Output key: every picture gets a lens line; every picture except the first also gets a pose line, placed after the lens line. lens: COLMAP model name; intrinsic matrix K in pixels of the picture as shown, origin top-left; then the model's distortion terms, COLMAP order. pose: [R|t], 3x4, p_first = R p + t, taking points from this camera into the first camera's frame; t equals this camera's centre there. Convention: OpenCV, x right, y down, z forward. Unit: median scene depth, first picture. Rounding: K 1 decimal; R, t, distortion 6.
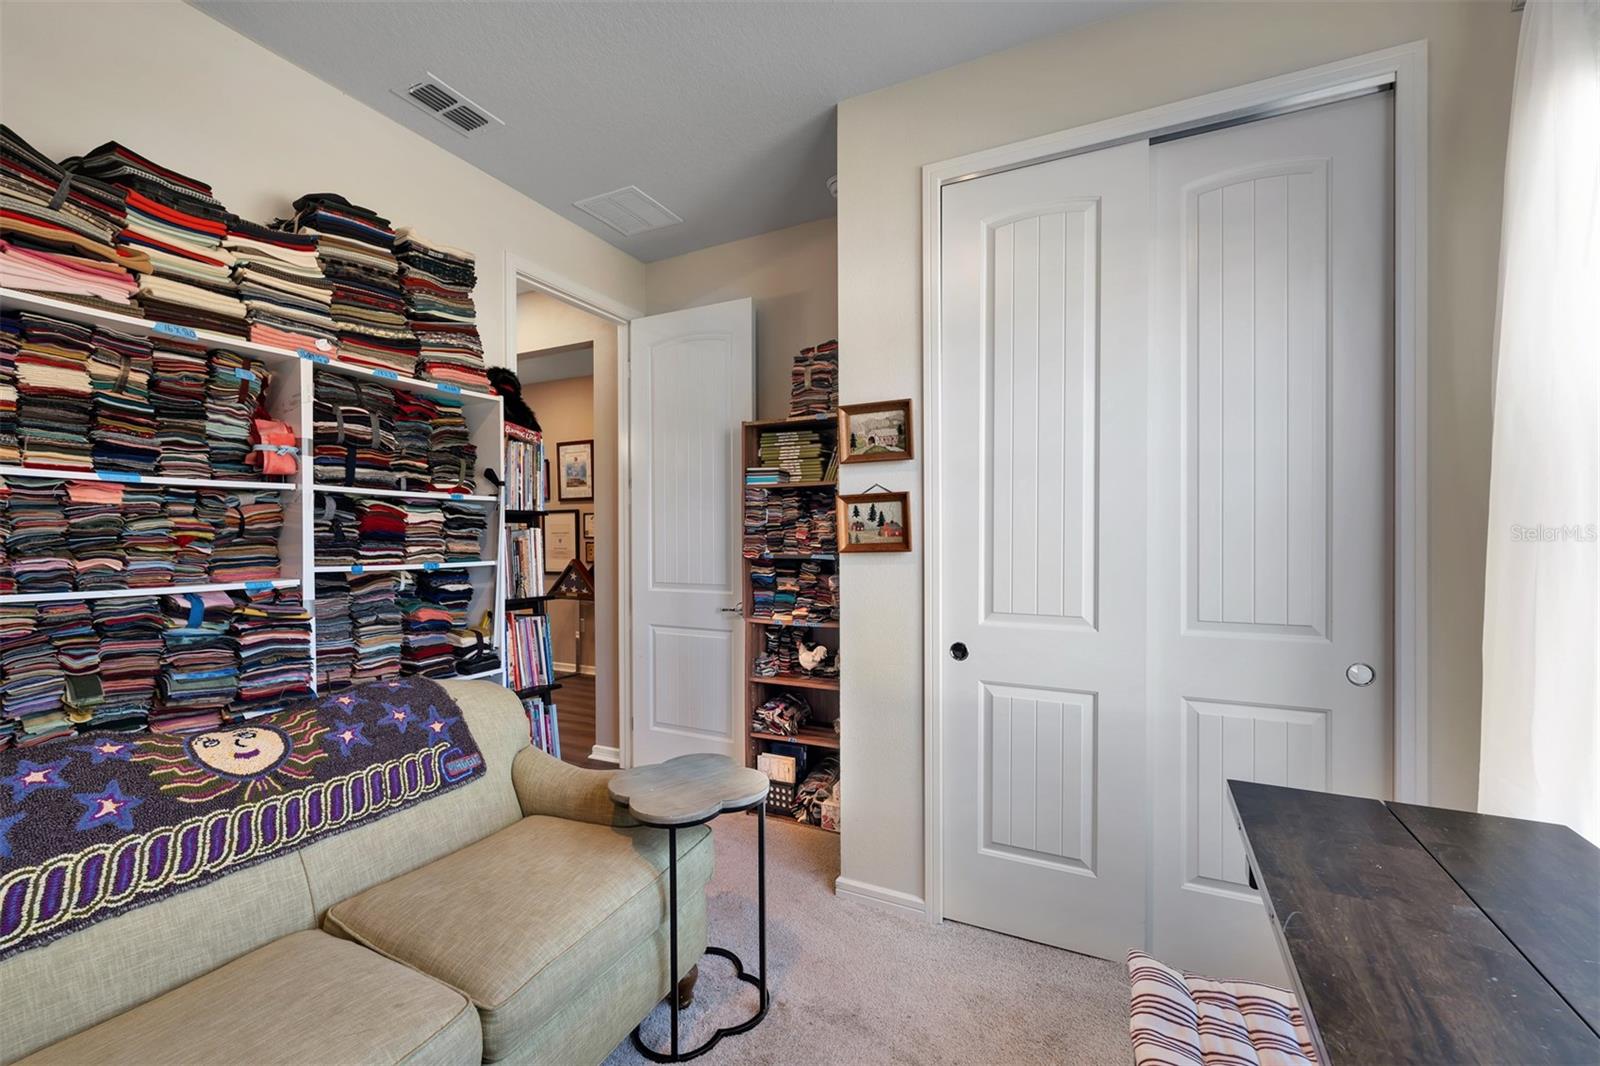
lens RADIAL K [[650.1, 0, 800.0], [0, 650.1, 533.0], [0, 0, 1]] dist [-0.001163, -0.000095]
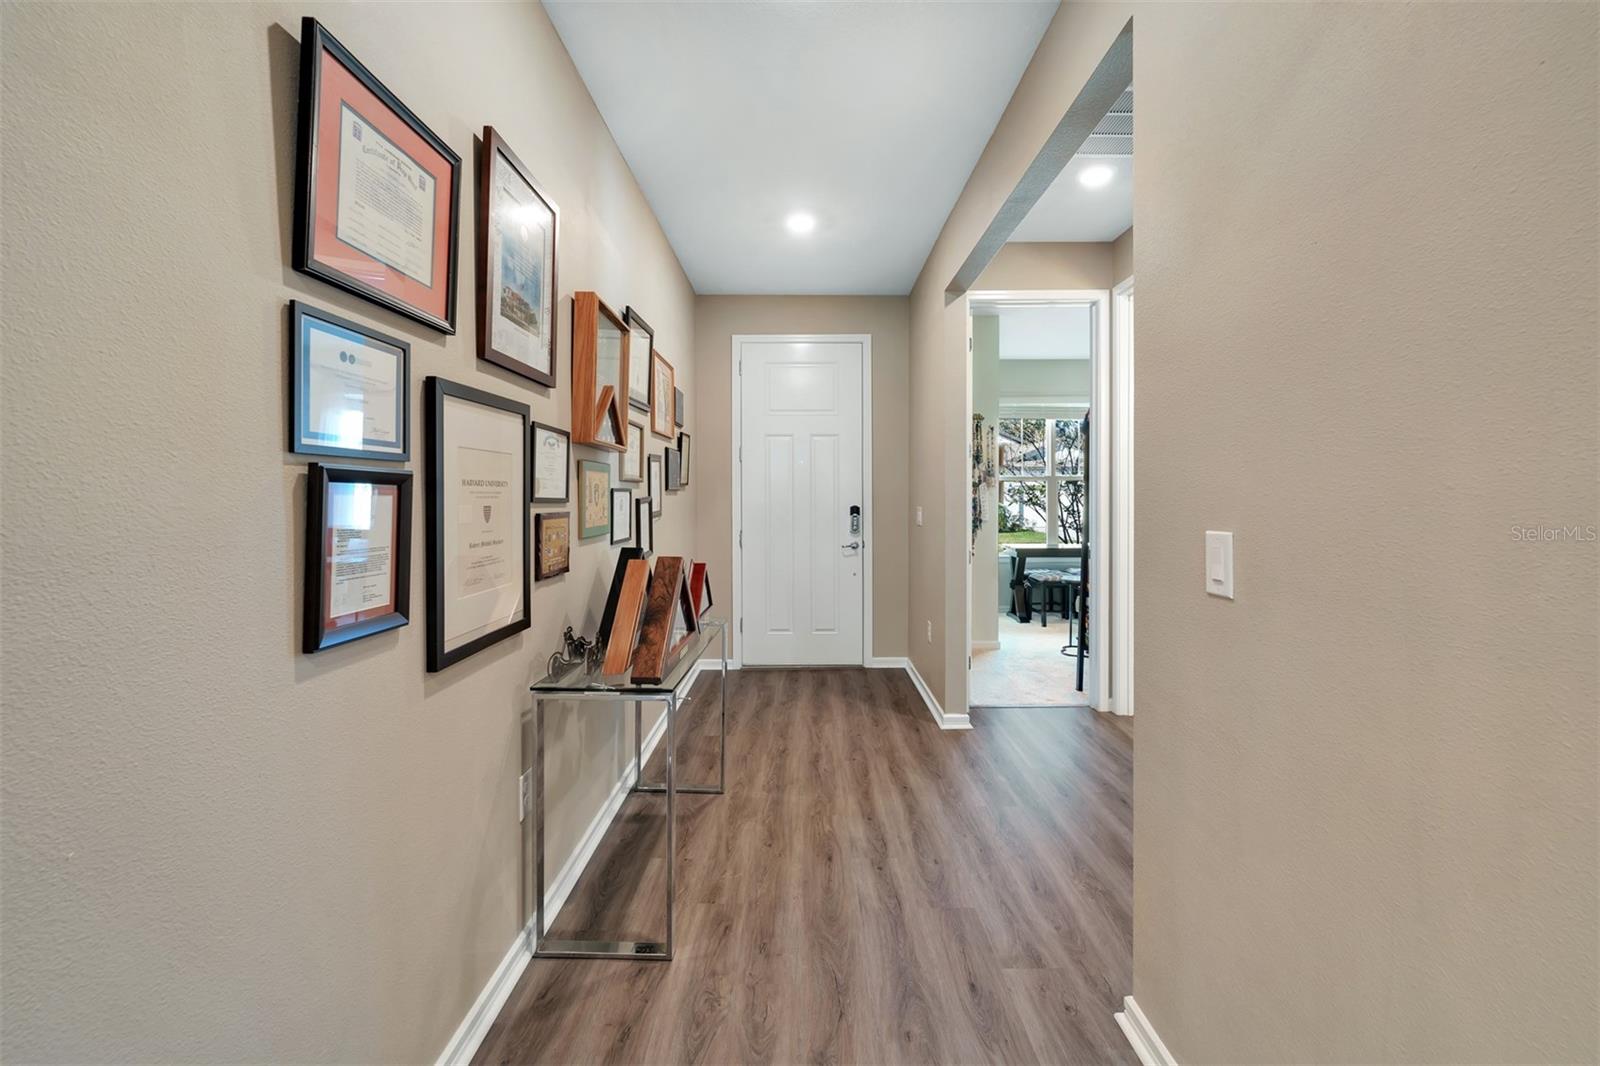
lens RADIAL K [[660.6, 0, 805.9], [0, 660.6, 498.3], [0, 0, 1]] dist [-0.001895, -0.000406]
pose [[-0.449962, -0.002140, 0.893045, -0.676547], [0.002893, 0.999988, 0.003854, 0.006882], [-0.893043, 0.004318, -0.449951, 1.024379]]
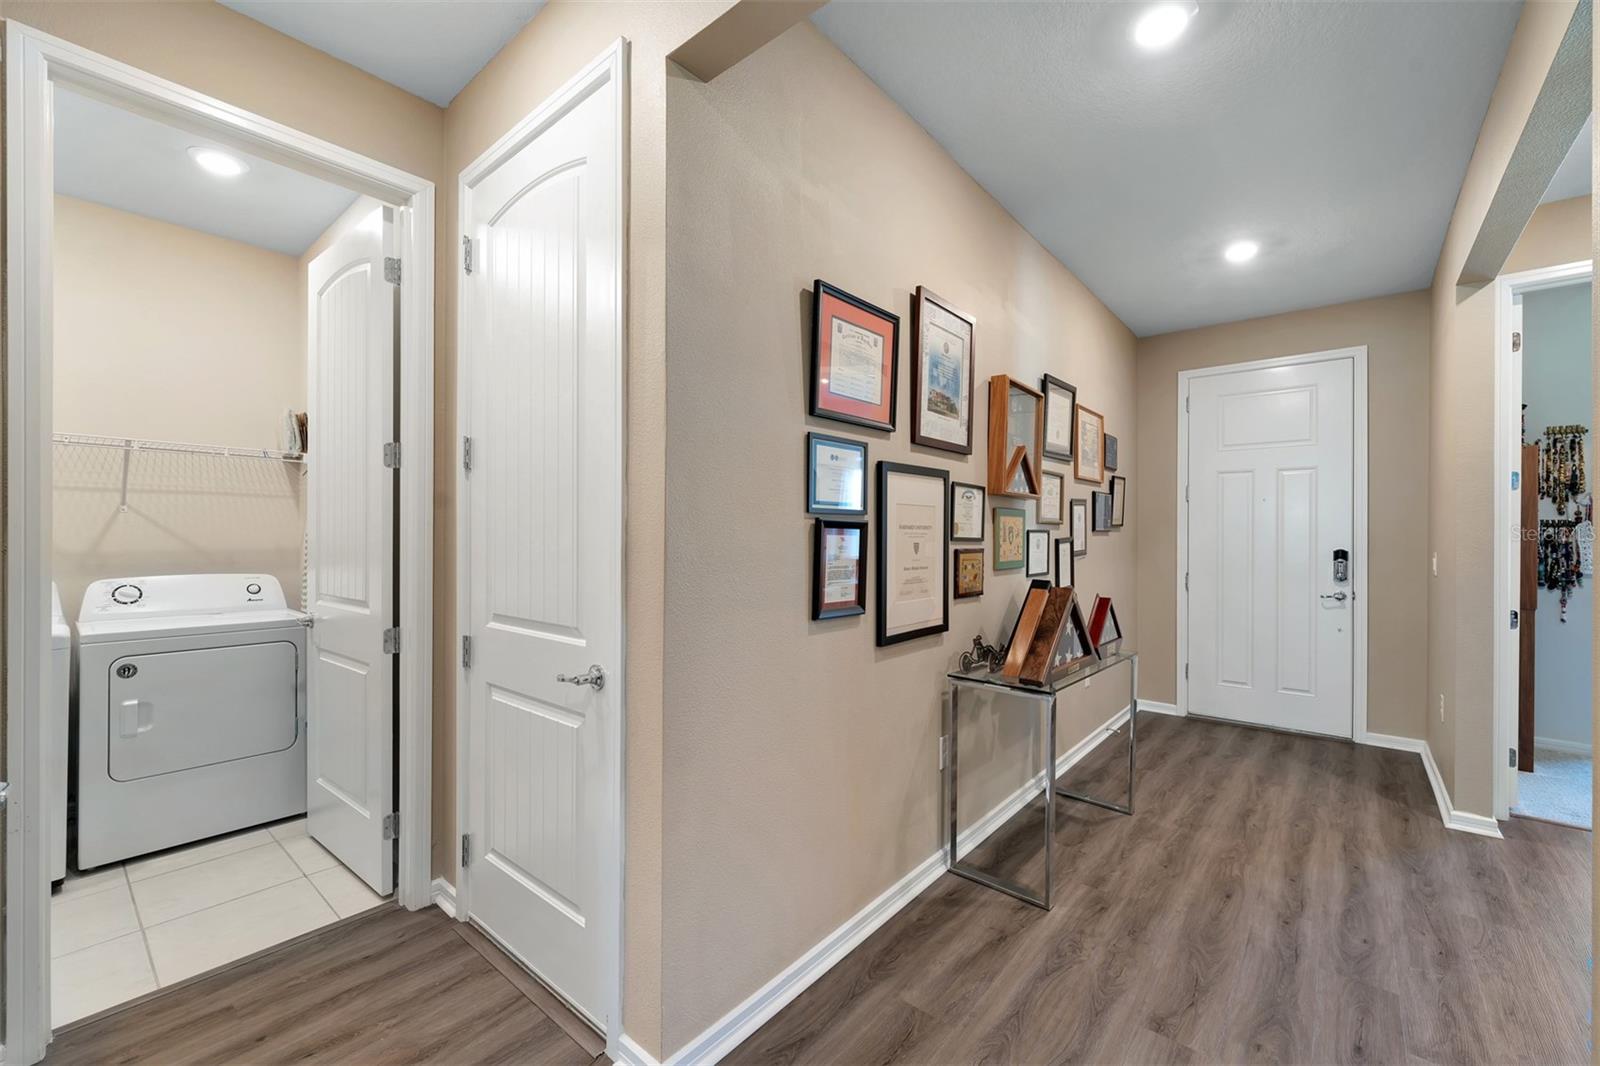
lens RADIAL K [[650.1, 0, 800.0], [0, 650.1, 533.0], [0, 0, 1]] dist [-0.001163, -0.000095]
pose [[0.235542, 0.004141, 0.971855, -0.772795], [-0.004138, 0.999986, -0.003258, 0.006344], [-0.971855, -0.003255, 0.235556, 0.995612]]
